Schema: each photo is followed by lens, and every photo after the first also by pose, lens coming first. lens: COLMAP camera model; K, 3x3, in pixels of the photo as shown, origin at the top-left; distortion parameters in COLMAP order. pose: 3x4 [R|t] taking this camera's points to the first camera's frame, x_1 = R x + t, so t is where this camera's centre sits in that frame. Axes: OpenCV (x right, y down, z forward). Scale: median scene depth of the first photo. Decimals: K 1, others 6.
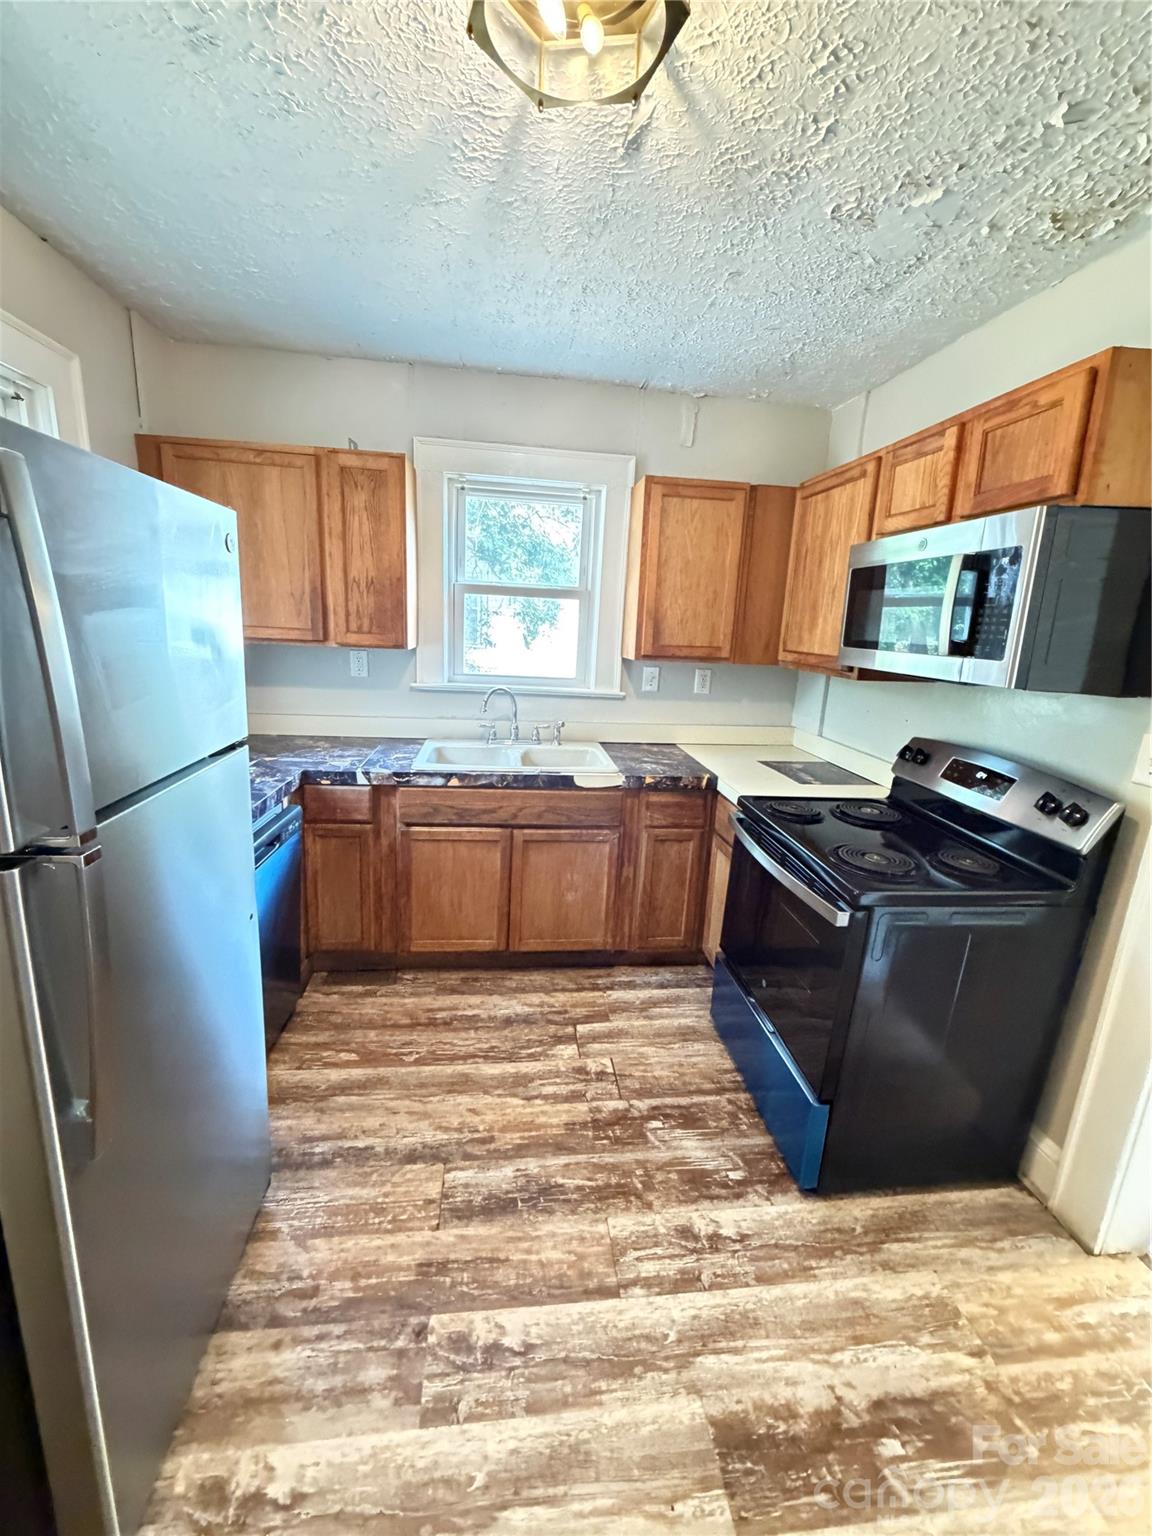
lens RADIAL K [[611.0, 0, 580.5], [0, 611.0, 760.0], [0, 0, 1]] dist [-0.000631, 0.000843]
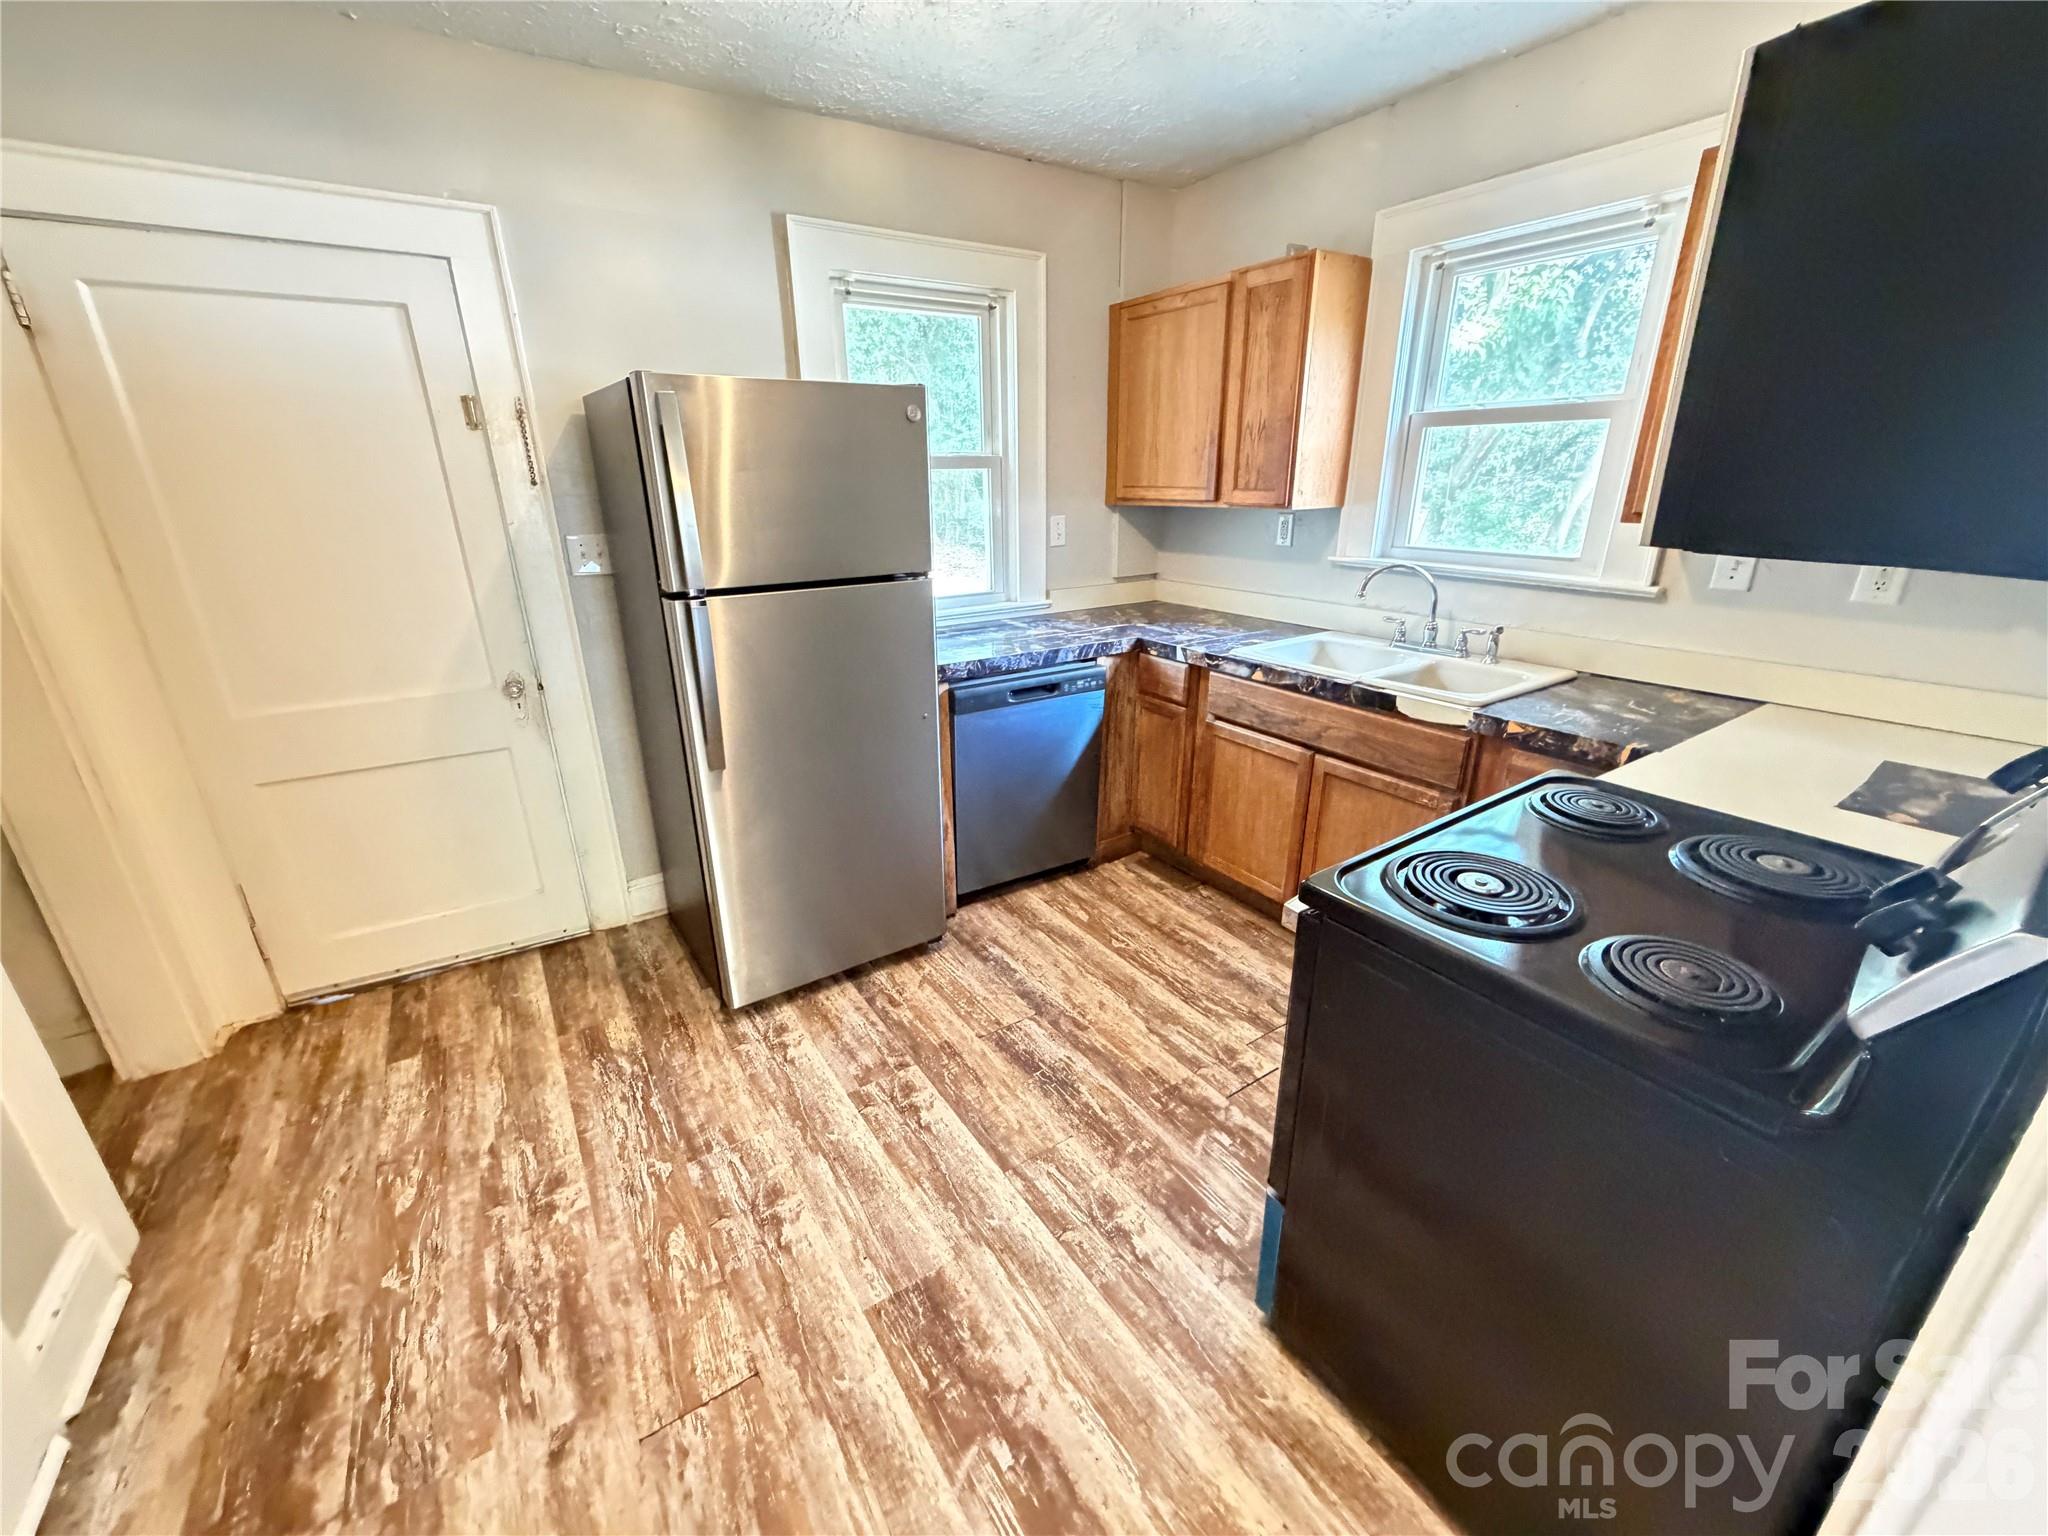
lens RADIAL K [[814.6, 0, 1017.5], [0, 814.6, 771.2], [0, 0, 1]] dist [-0.000631, 0.000843]
pose [[0.448627, 0.255585, -0.856394, 0.810983], [-0.168273, 0.965254, 0.199924, -0.004755], [0.877735, 0.054417, 0.476047, 0.285879]]
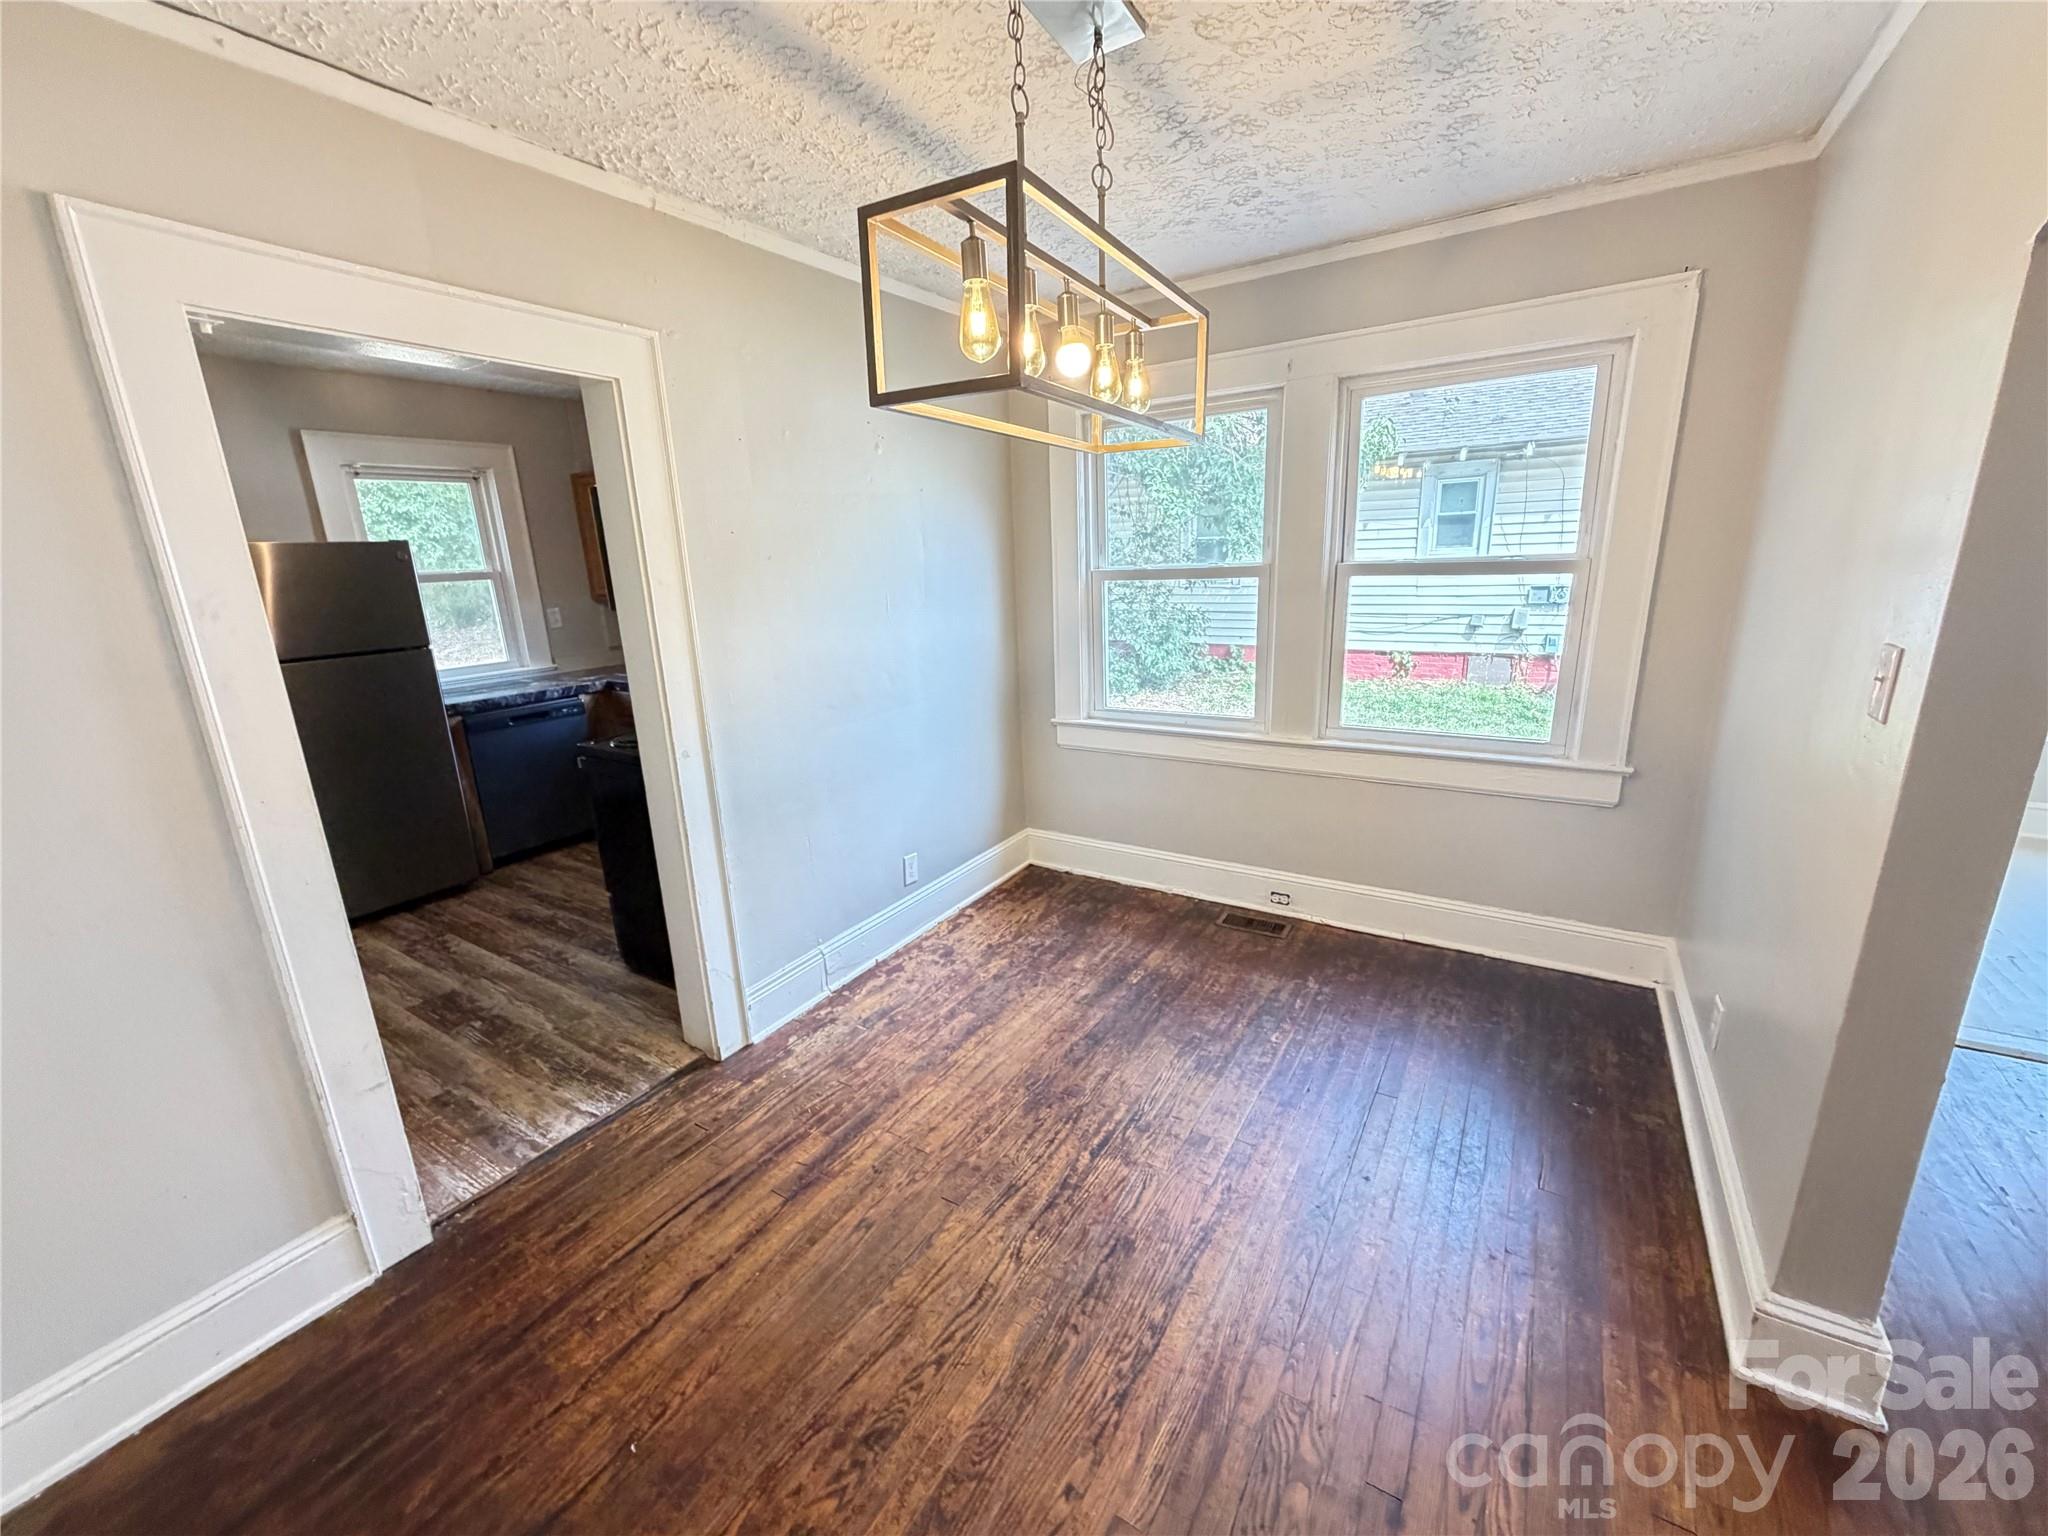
lens RADIAL K [[814.6, 0, 1008.3], [0, 814.6, 765.5], [0, 0, 1]] dist [-0.000631, 0.000843]
pose [[0.763278, 0.085578, -0.640378, 2.132989], [-0.065772, 0.996331, 0.054751, 0.068494], [0.642714, 0.000329, 0.766106, 0.095129]]
